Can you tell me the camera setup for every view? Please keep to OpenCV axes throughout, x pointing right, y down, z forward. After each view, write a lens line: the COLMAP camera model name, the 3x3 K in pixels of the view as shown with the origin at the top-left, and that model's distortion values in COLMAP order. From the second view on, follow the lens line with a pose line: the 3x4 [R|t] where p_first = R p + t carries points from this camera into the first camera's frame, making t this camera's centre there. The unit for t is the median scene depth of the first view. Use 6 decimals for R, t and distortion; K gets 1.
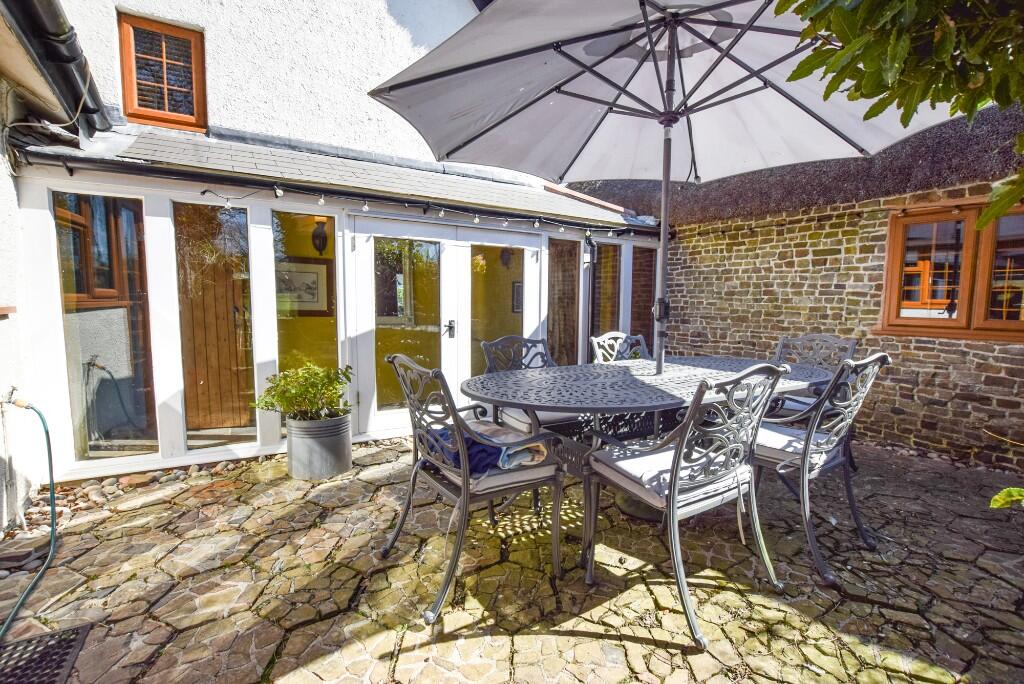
lens RADIAL K [[456.3, 0, 510.8], [0, 456.3, 345.0], [0, 0, 1]] dist [-0.021918, -0.000176]
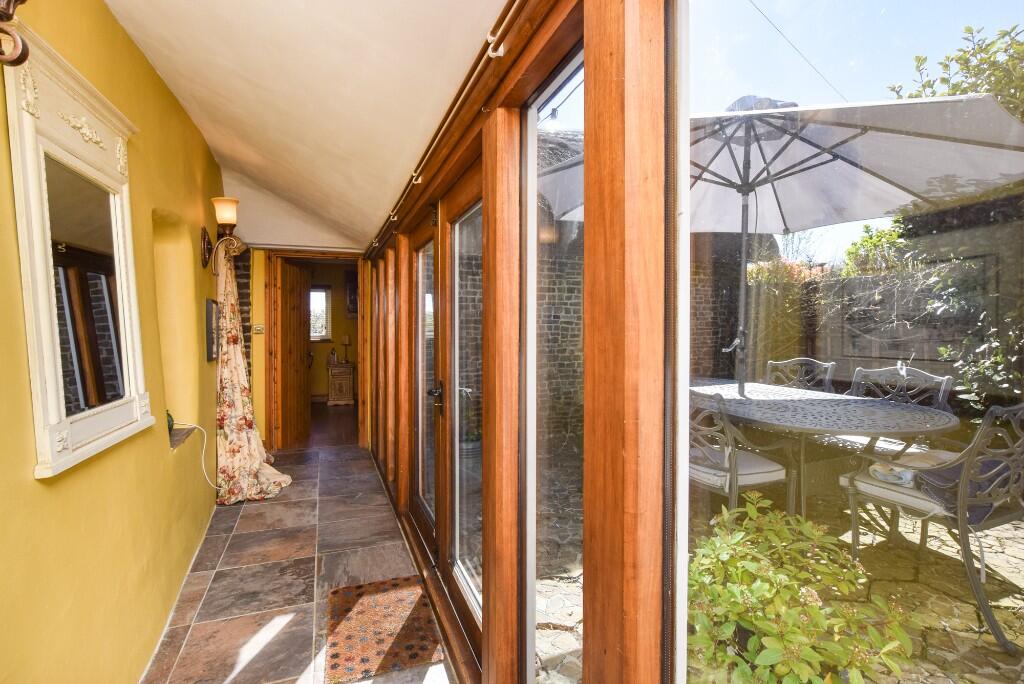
lens RADIAL K [[492.8, 0, 508.3], [0, 492.8, 328.9], [0, 0, 1]] dist [-0.006104, 0.002021]
pose [[0.180237, -0.016593, 0.983483, -0.656513], [0.100038, 0.994982, -0.001547, -0.102437], [-0.978523, 0.098665, 0.180992, 0.842188]]
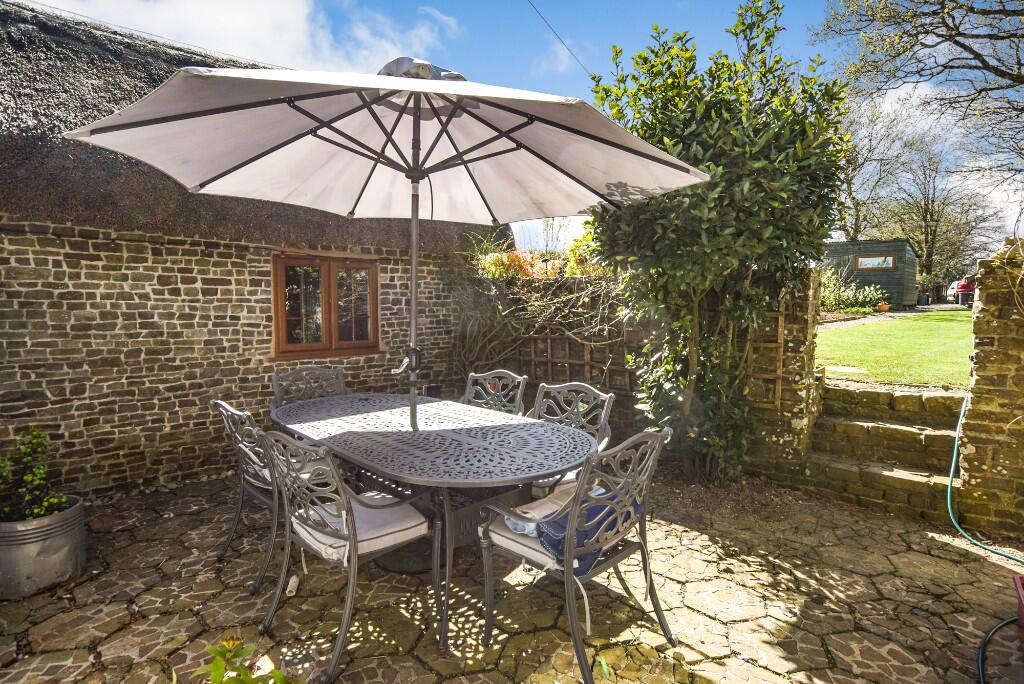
lens RADIAL K [[554.8, 0, 514.1], [0, 554.8, 345.1], [0, 0, 1]] dist [-0.012598, 0.005024]
pose [[-0.216928, -0.077561, 0.973101, -0.556303], [0.093803, 0.990570, 0.099865, -0.128243], [-0.971670, 0.112943, -0.207607, 0.633808]]
